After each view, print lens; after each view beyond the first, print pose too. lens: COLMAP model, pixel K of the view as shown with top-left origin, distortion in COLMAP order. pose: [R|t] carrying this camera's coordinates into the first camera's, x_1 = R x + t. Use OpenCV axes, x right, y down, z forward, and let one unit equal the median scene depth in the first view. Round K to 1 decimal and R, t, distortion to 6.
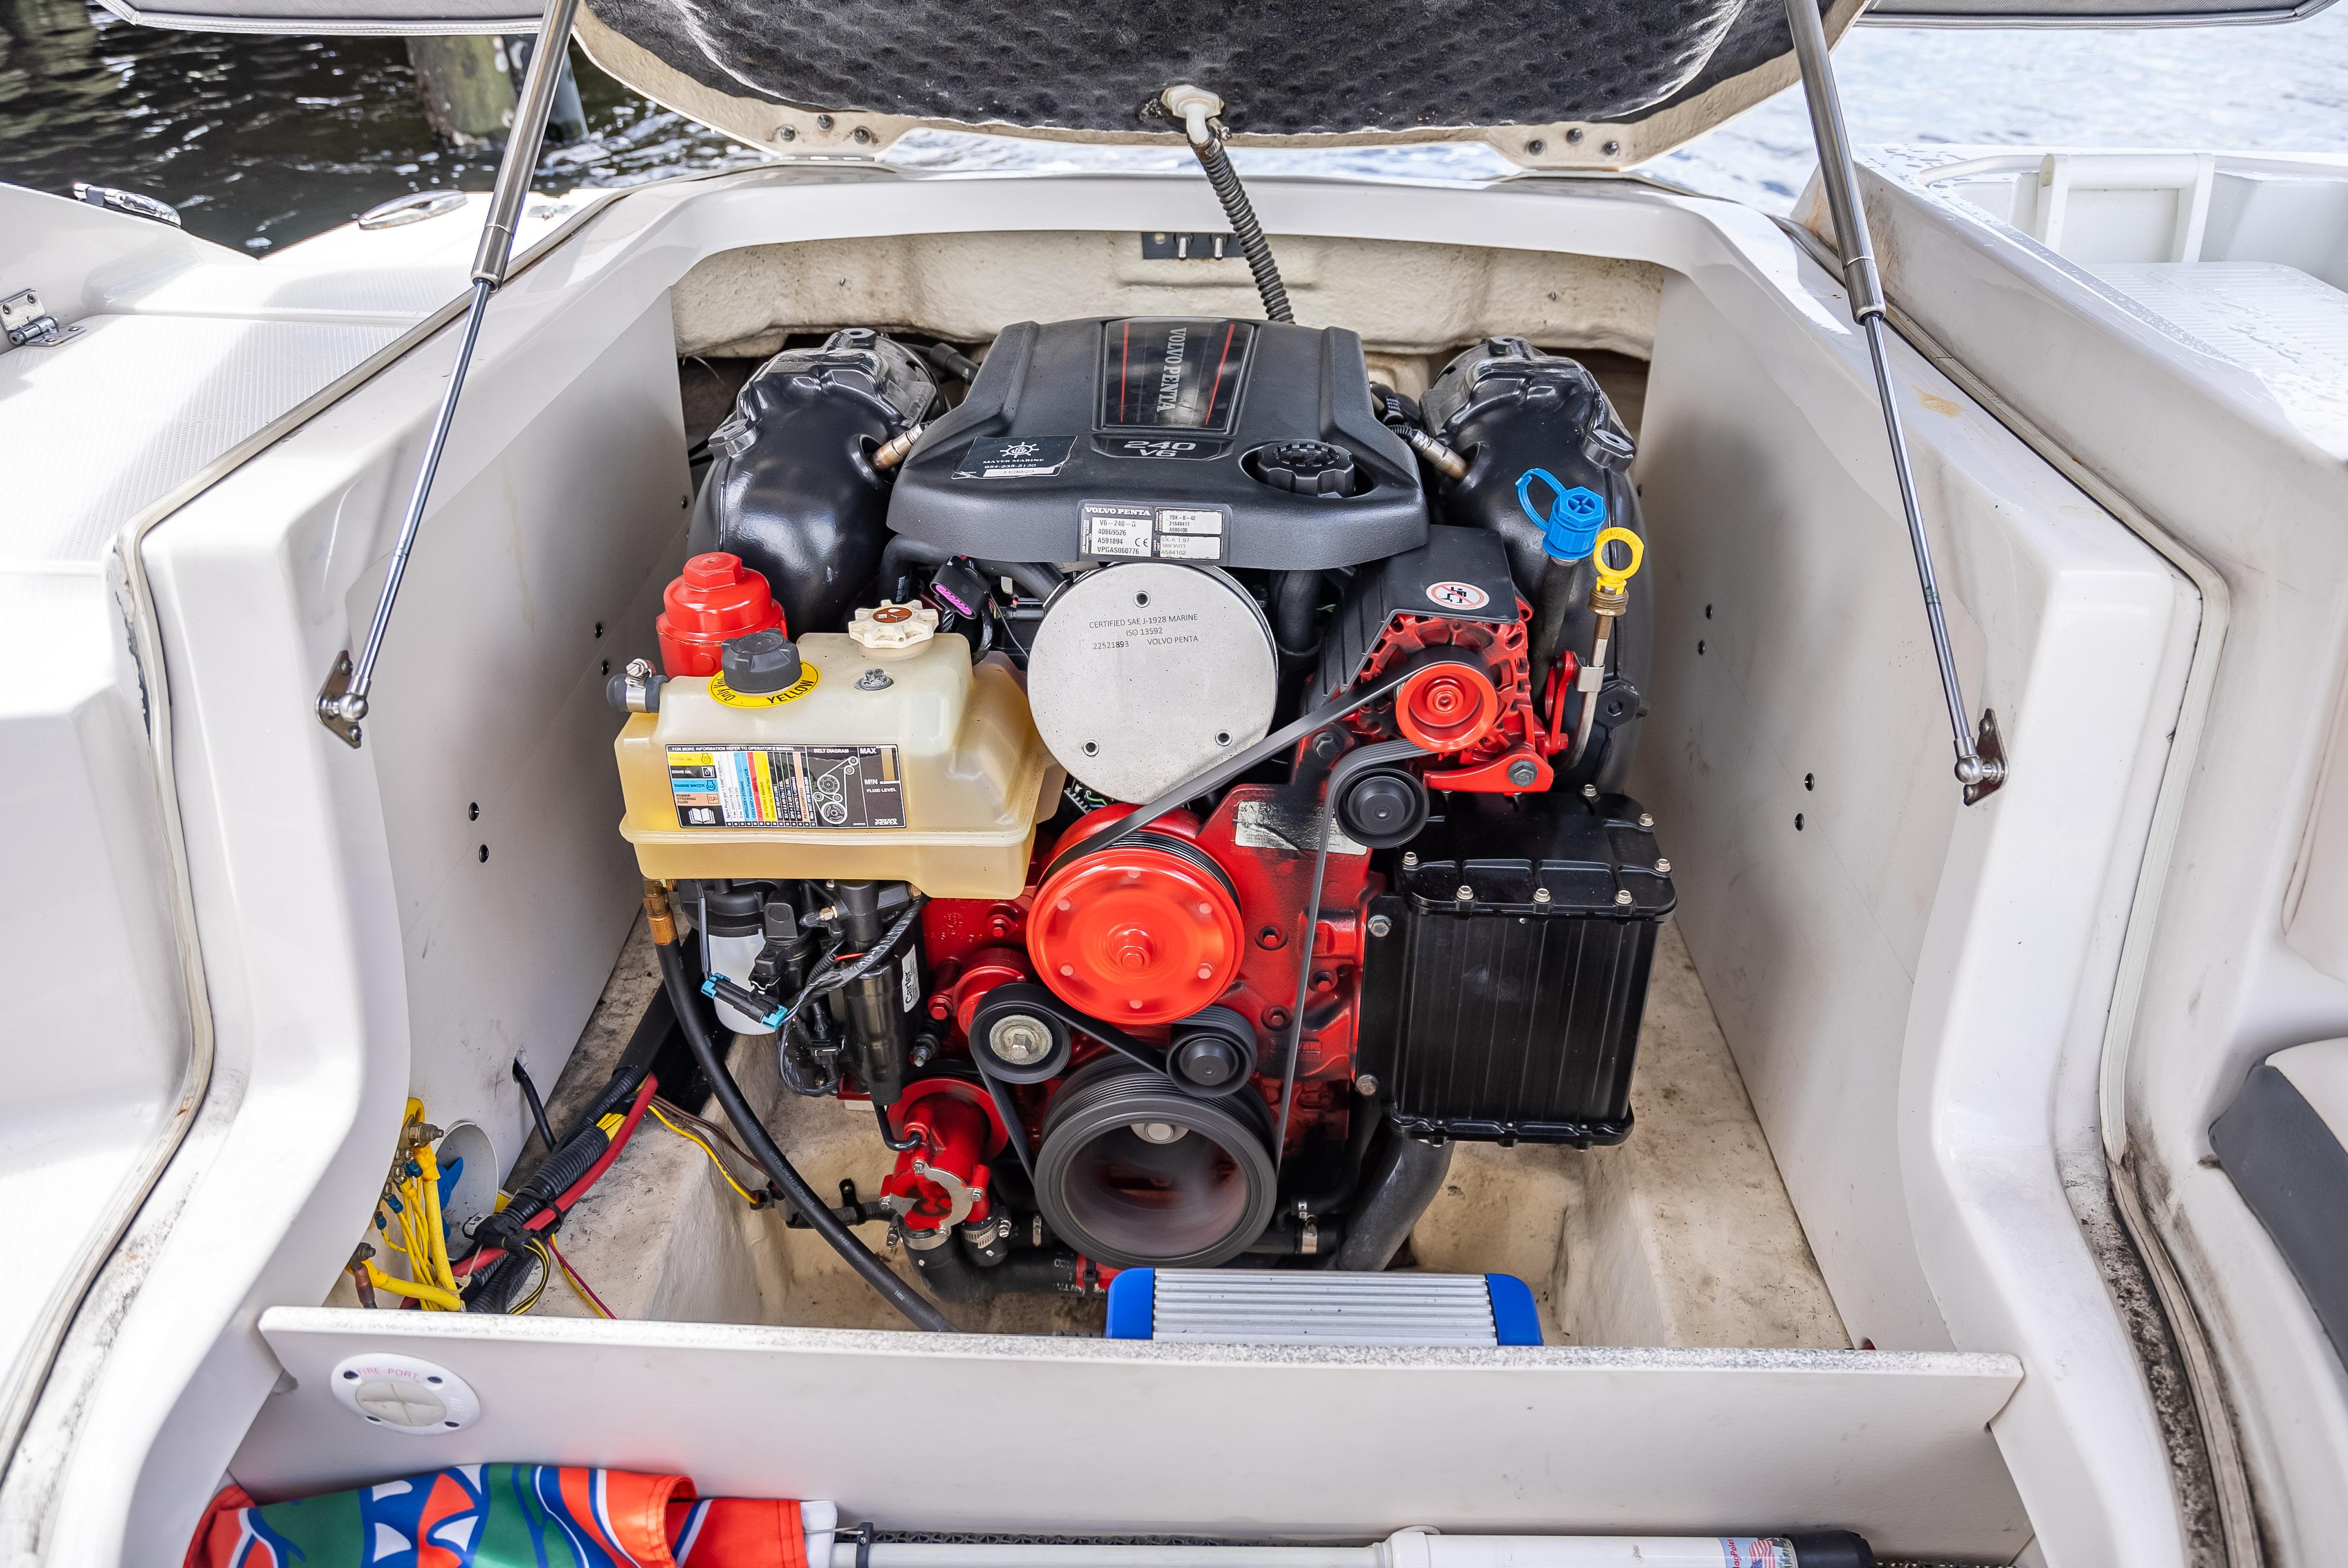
lens RADIAL K [[1720.4, 0, 1174.0], [0, 1720.4, 784.0], [0, 0, 1]] dist [0.031630, -0.027418]
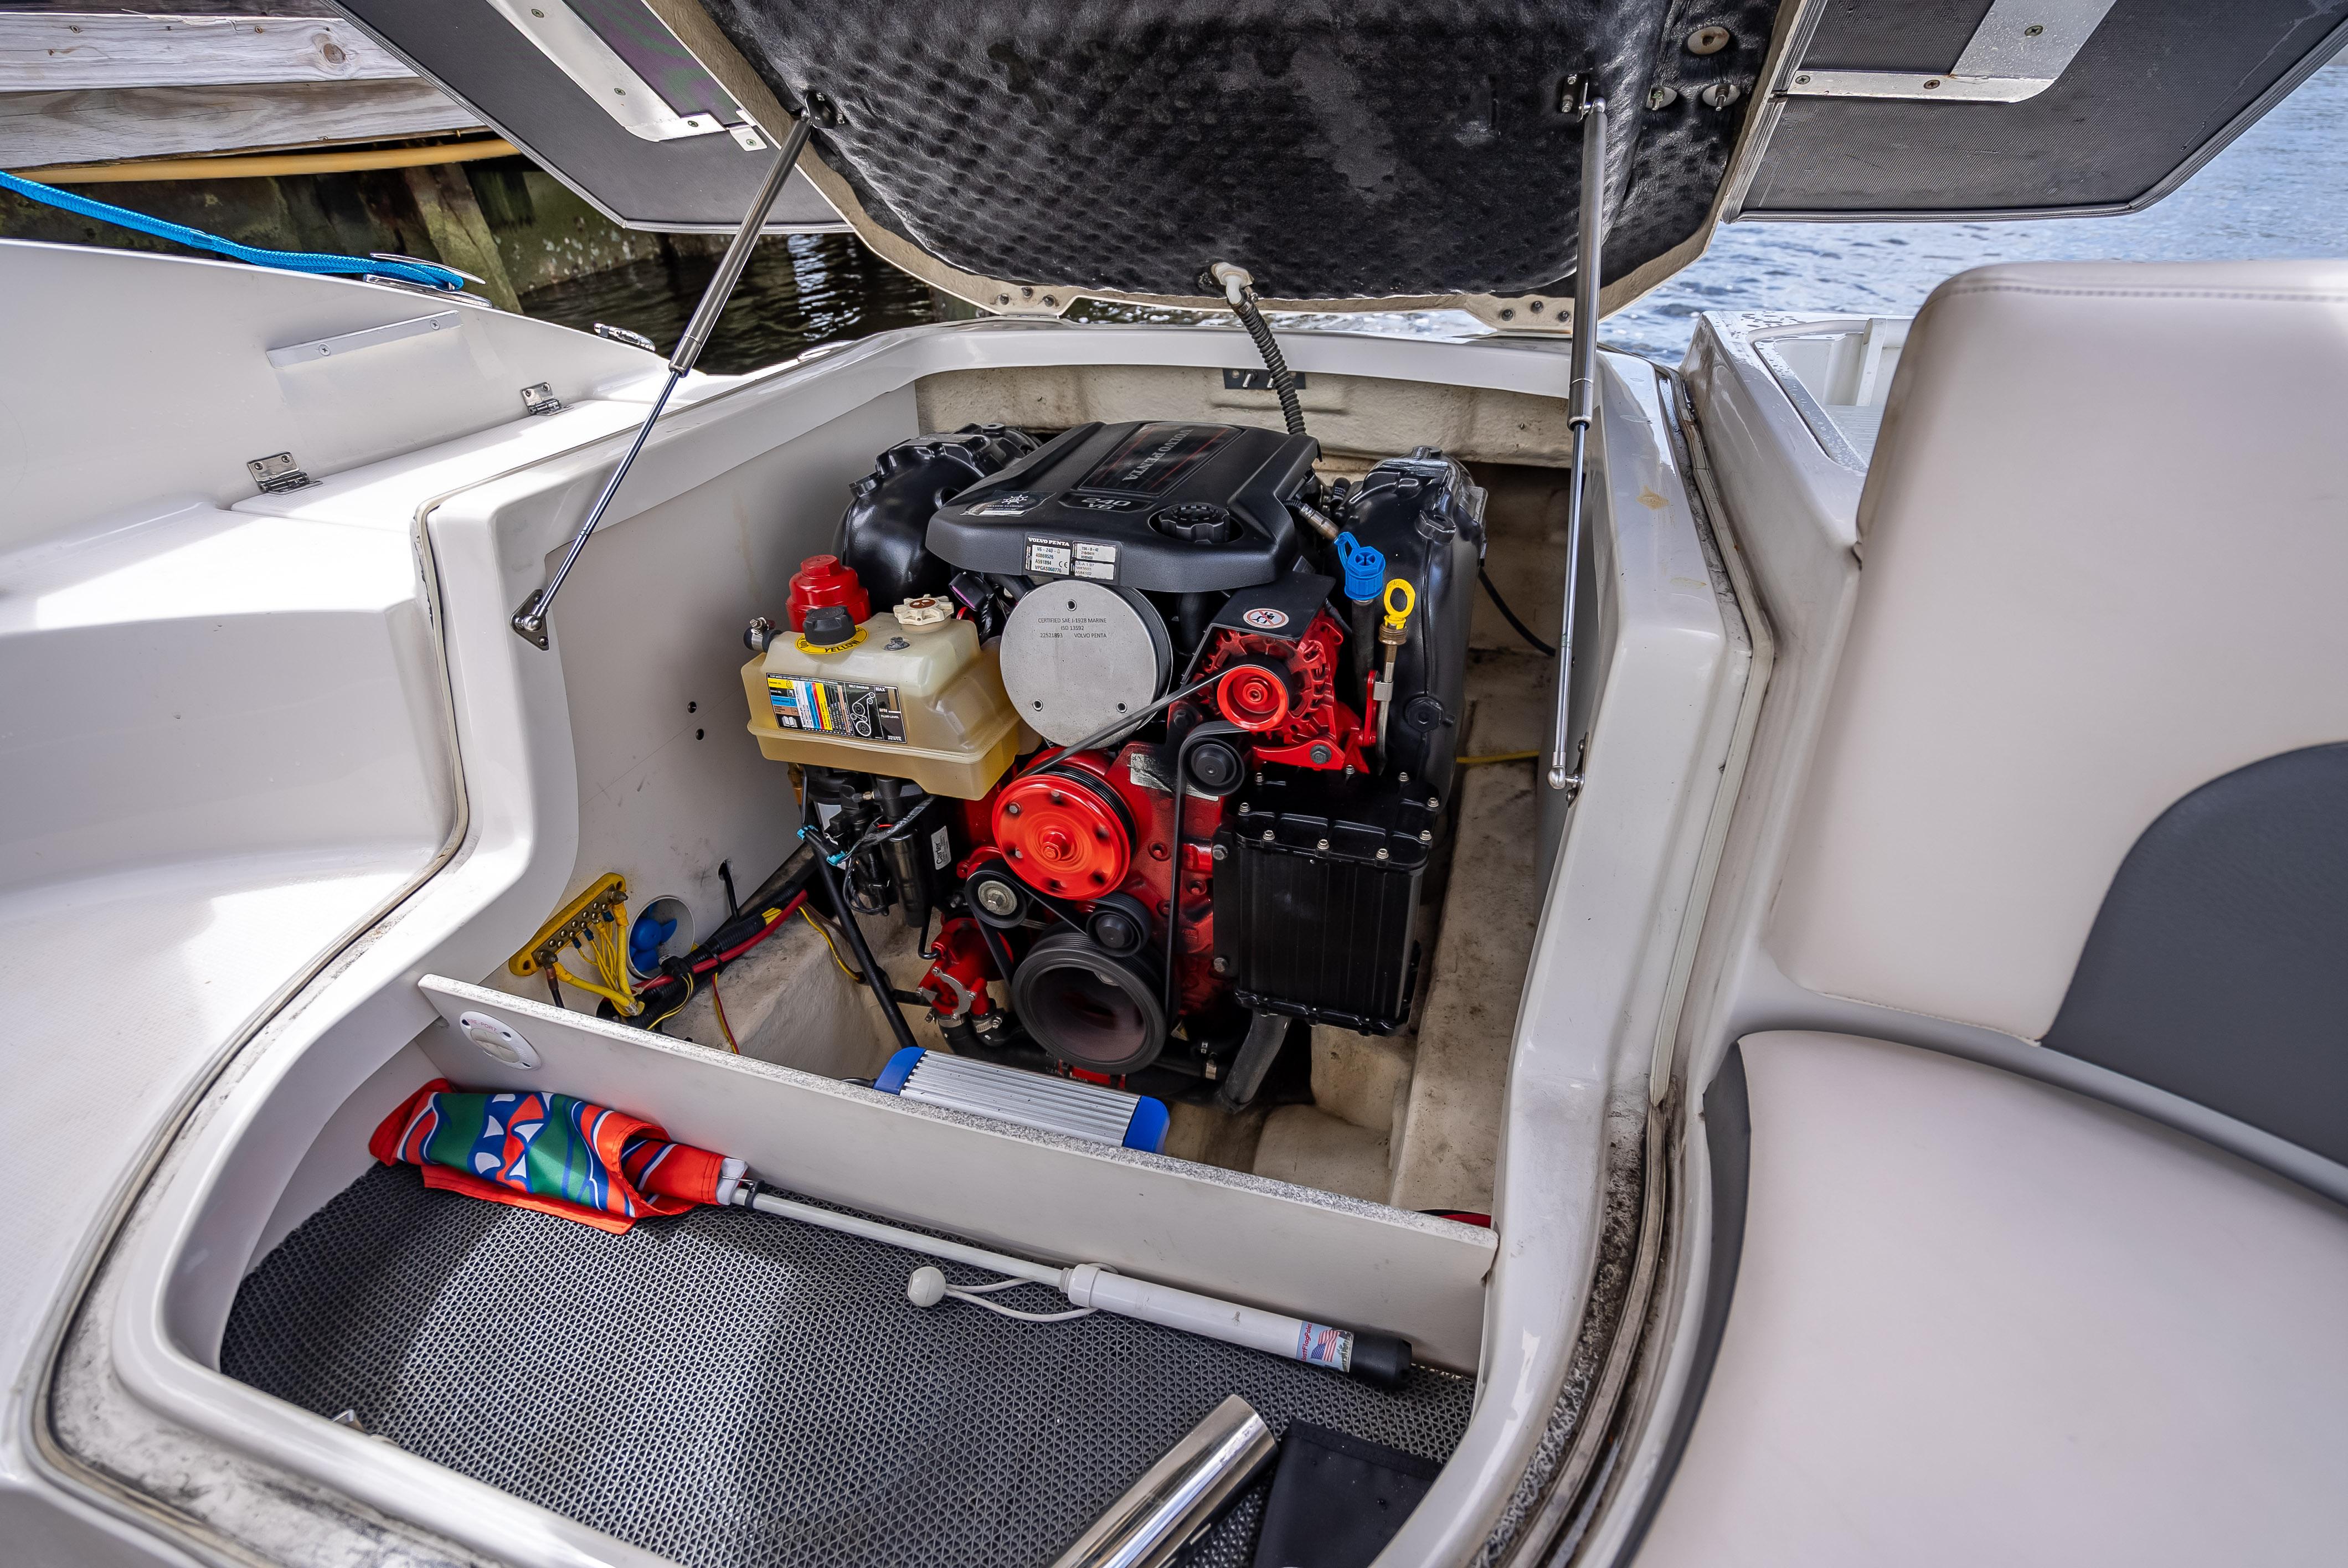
lens RADIAL K [[1128.8, 0, 1174.0], [0, 1128.8, 784.0], [0, 0, 1]] dist [-0.001189, 0.000083]
pose [[0.959687, 0.119522, -0.254393, 0.313085], [-0.115369, 0.992831, 0.031239, 0.002523], [0.256303, -0.000630, 0.966596, 0.098579]]
